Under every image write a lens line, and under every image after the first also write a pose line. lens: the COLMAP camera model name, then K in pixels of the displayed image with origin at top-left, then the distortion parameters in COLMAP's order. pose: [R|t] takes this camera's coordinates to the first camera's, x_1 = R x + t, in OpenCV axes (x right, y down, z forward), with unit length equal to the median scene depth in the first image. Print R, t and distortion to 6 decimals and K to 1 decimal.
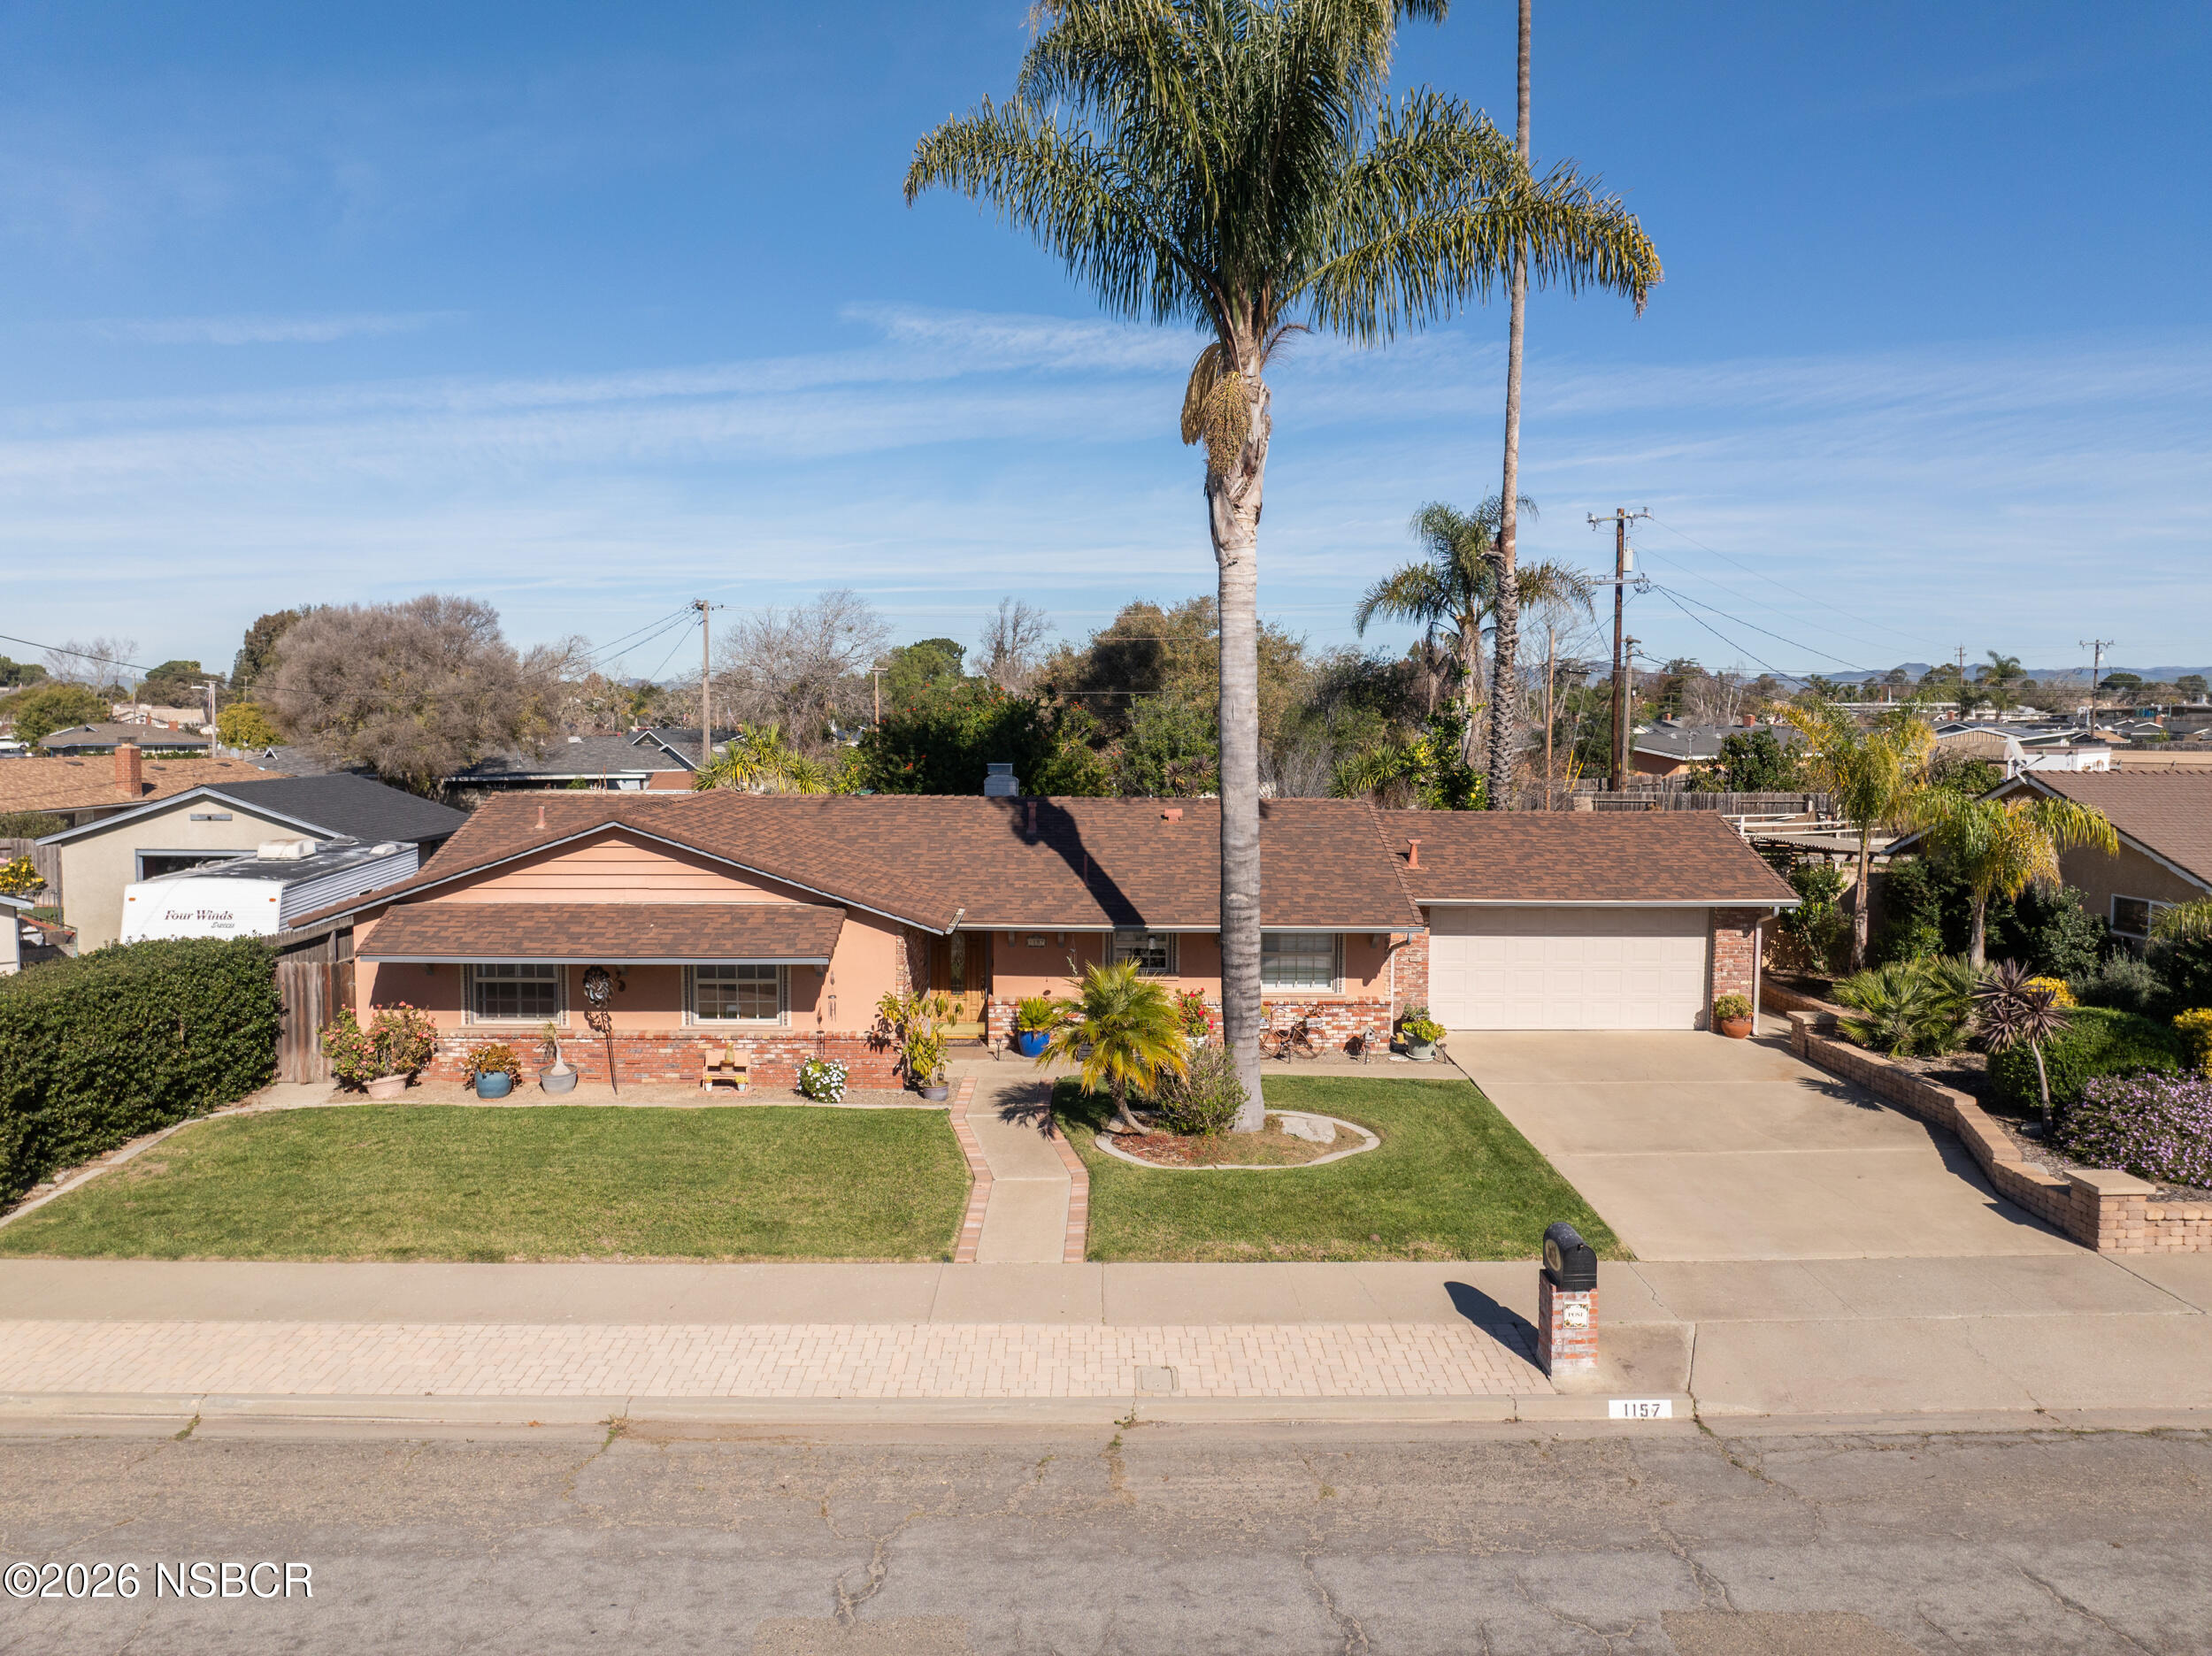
lens RADIAL K [[1566.1, 0, 1106.0], [0, 1566.1, 828.0], [0, 0, 1]] dist [-0.052929, -0.001429]
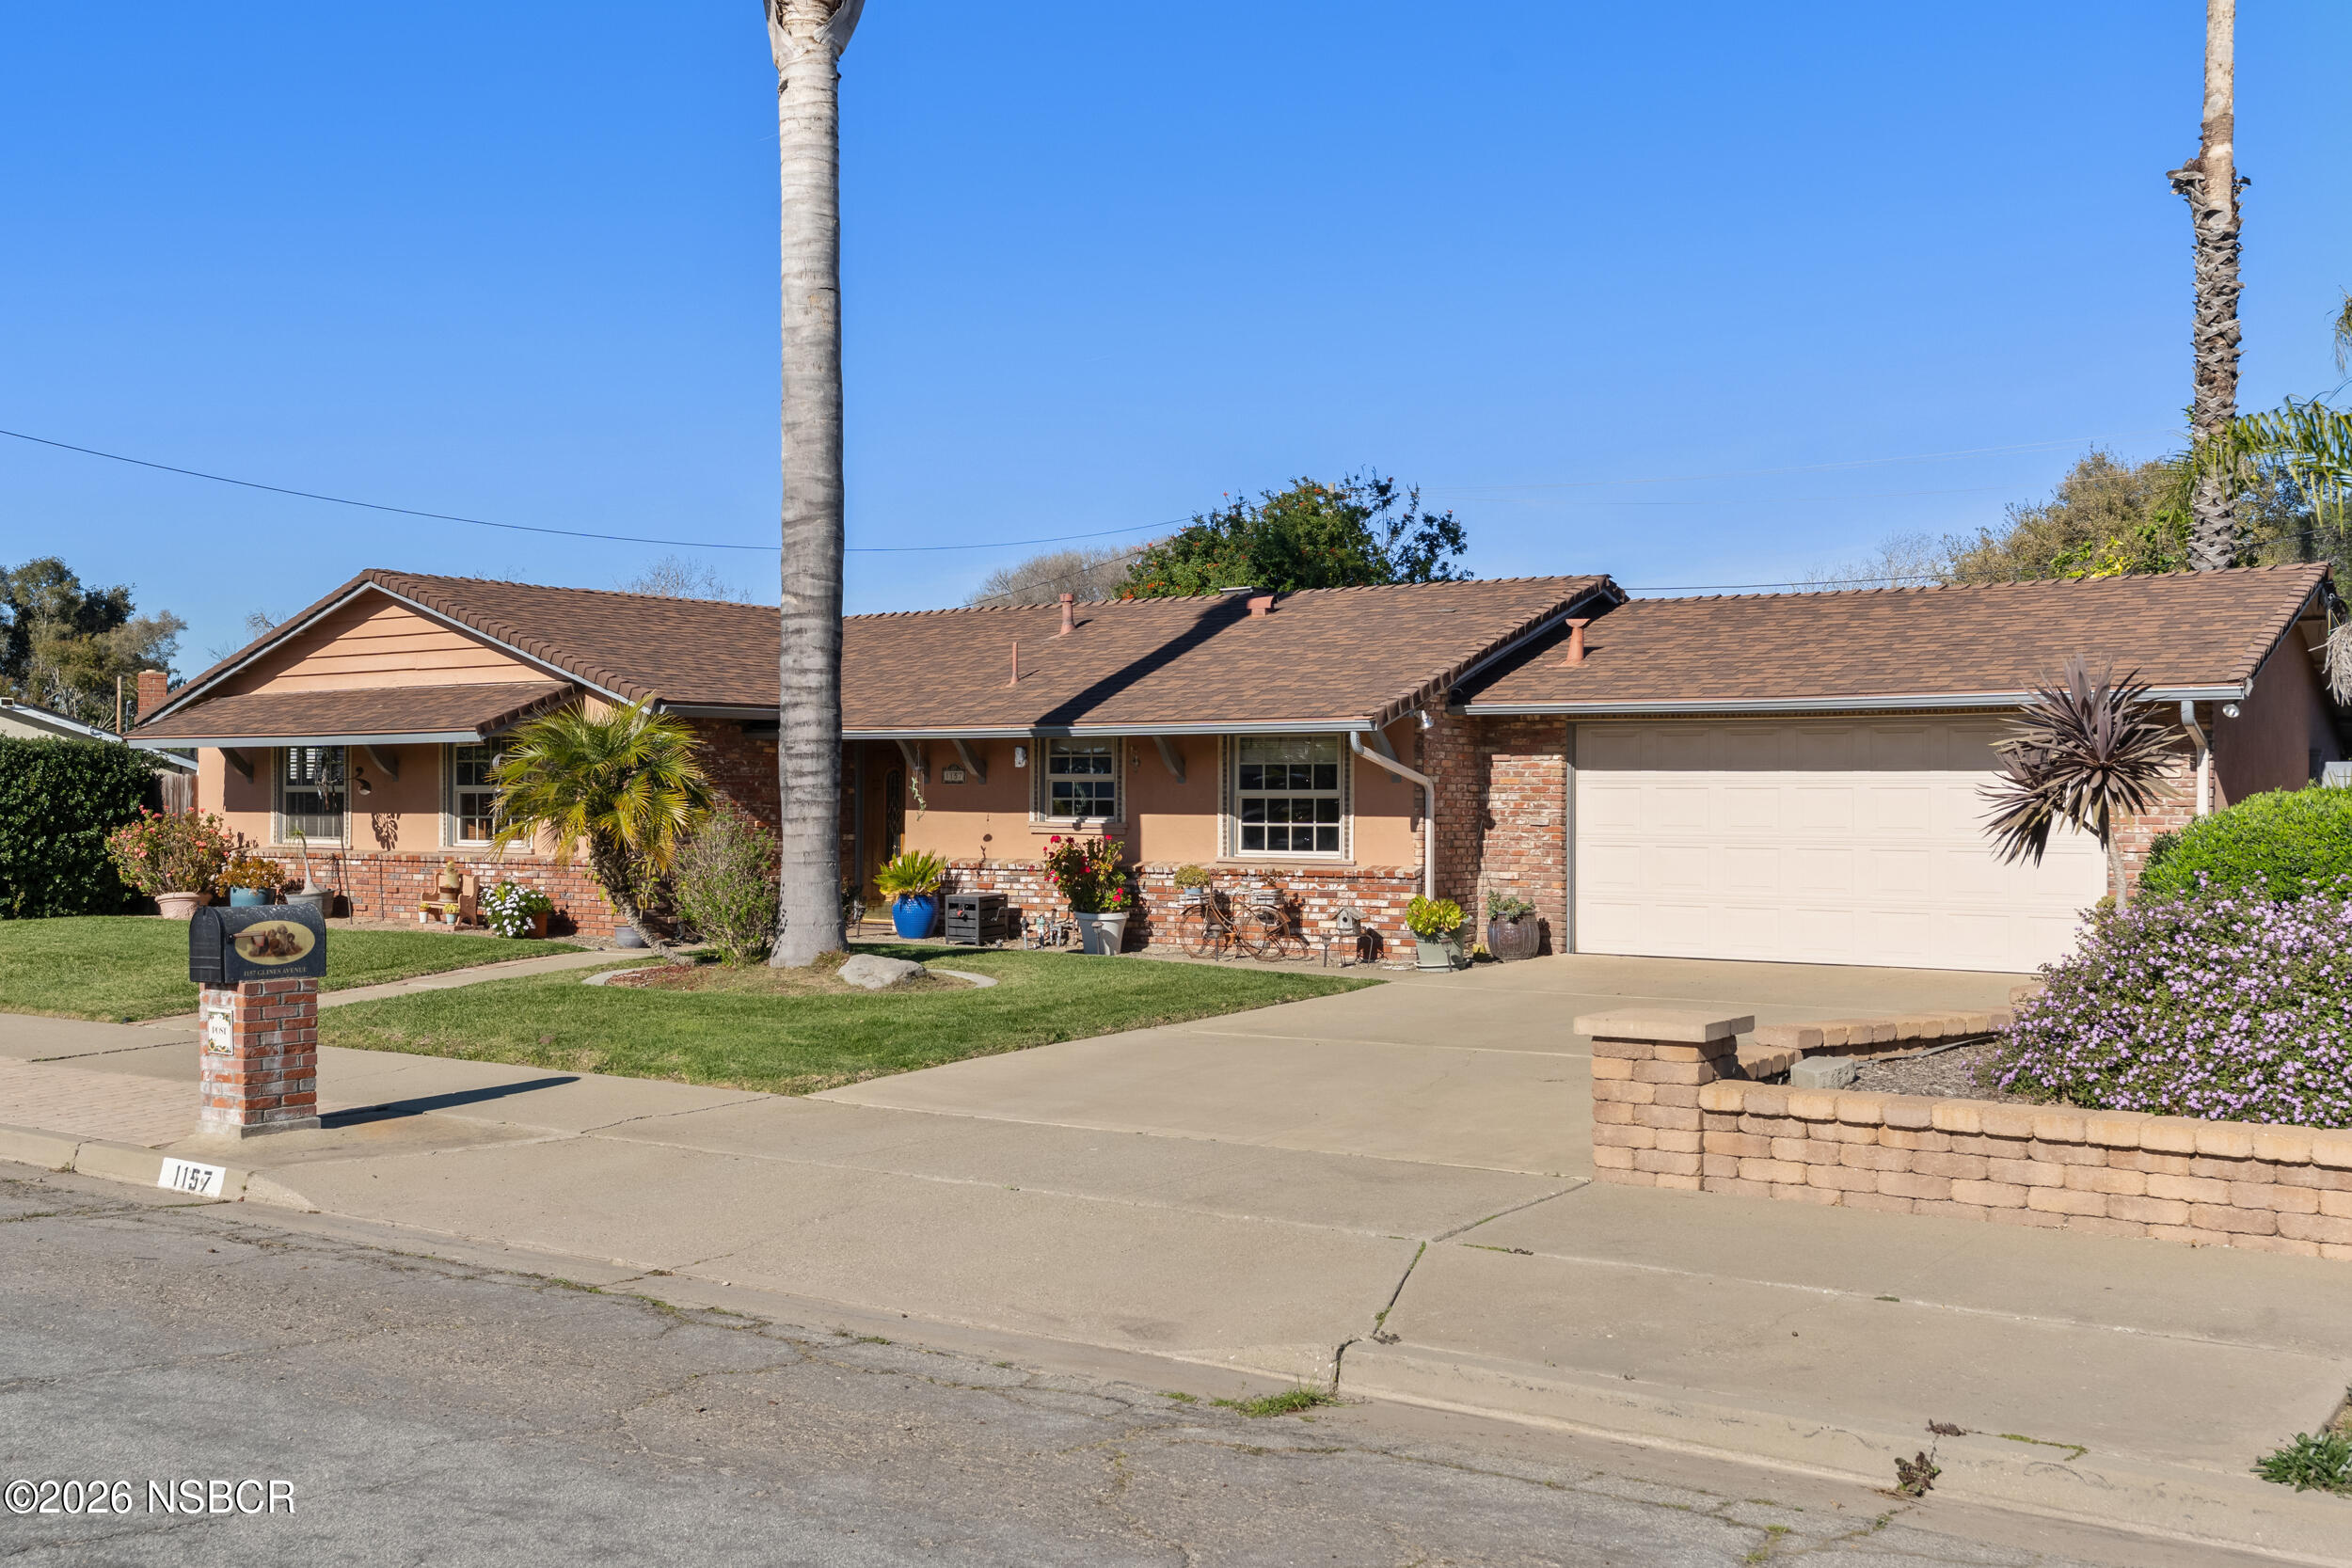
lens RADIAL K [[2261.5, 0, 1176.0], [0, 2261.5, 784.0], [0, 0, 1]] dist [-0.003956, 0.002243]
pose [[0.807008, -0.008640, -0.590477, 0.928426], [-0.043932, 0.996244, -0.074620, 0.221302], [0.588904, 0.086159, 0.803598, 0.416823]]
